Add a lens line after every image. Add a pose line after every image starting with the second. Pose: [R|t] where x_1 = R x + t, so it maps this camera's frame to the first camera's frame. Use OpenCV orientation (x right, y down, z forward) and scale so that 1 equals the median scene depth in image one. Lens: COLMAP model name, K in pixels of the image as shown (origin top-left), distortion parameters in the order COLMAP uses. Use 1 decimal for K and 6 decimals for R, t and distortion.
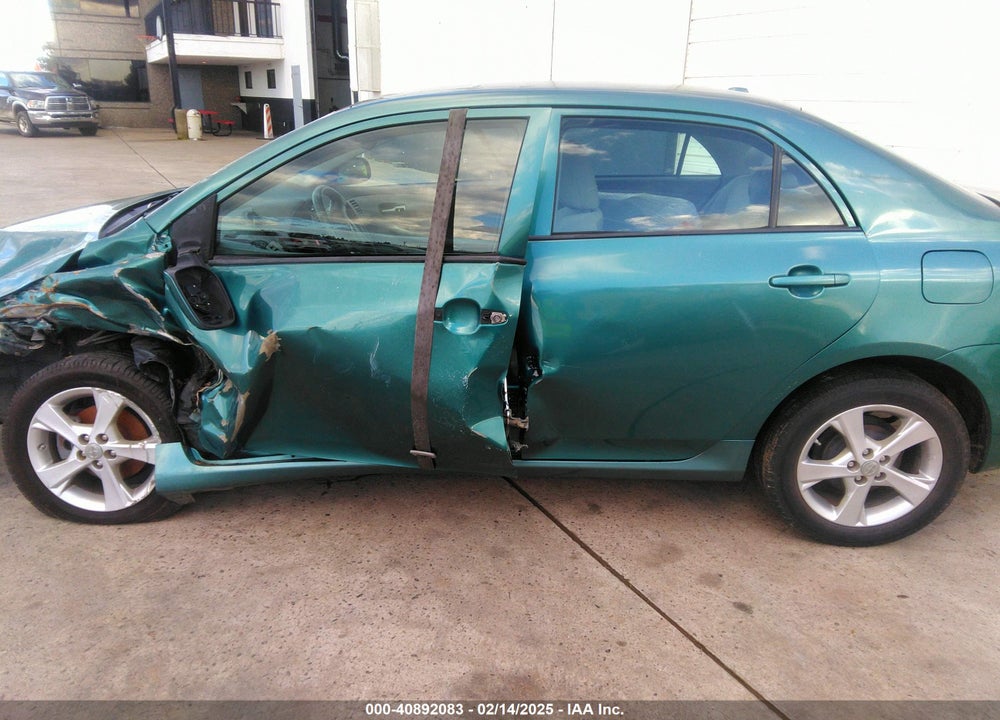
lens RADIAL K [[724.4, 0, 521.9], [0, 724.4, 362.2], [0, 0, 1]] dist [0.040083, -0.068657]
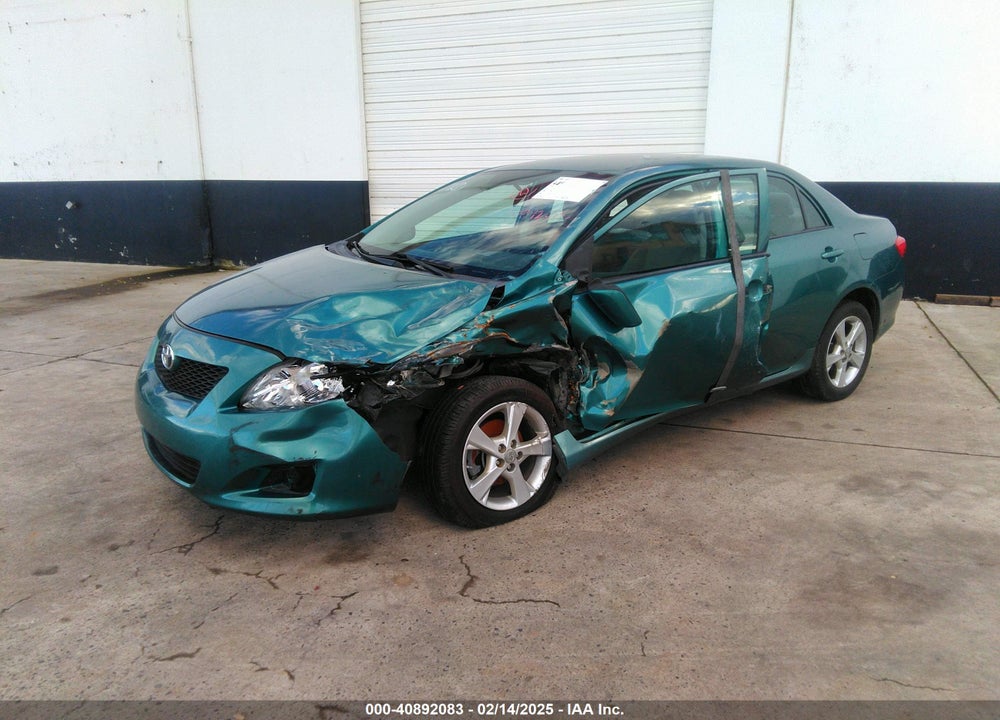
lens RADIAL K [[724.4, 0, 521.9], [0, 724.4, 362.2], [0, 0, 1]] dist [0.040083, -0.068657]
pose [[0.766953, -0.183761, 0.614829, -1.288476], [0.228813, 0.973455, 0.005520, -0.030223], [-0.599523, 0.136447, 0.788641, 0.031235]]
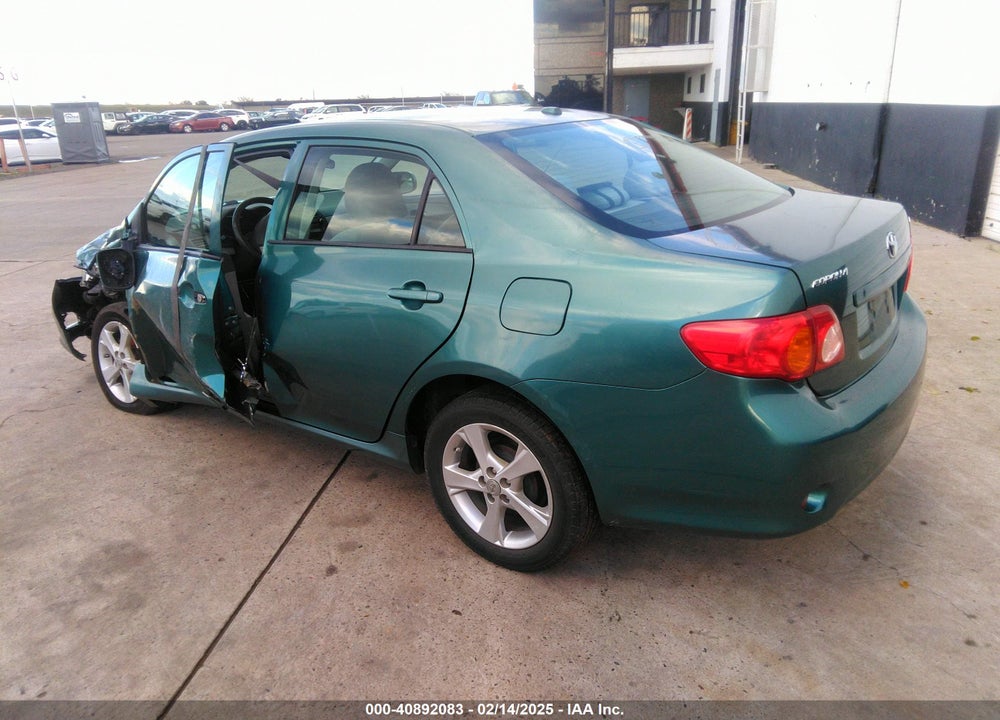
lens RADIAL K [[724.4, 0, 521.9], [0, 724.4, 362.2], [0, 0, 1]] dist [0.040083, -0.068657]
pose [[0.816018, 0.142022, -0.560307, 1.022477], [-0.141578, 0.988928, 0.044474, -0.073241], [0.560419, 0.043036, 0.827090, 0.184163]]
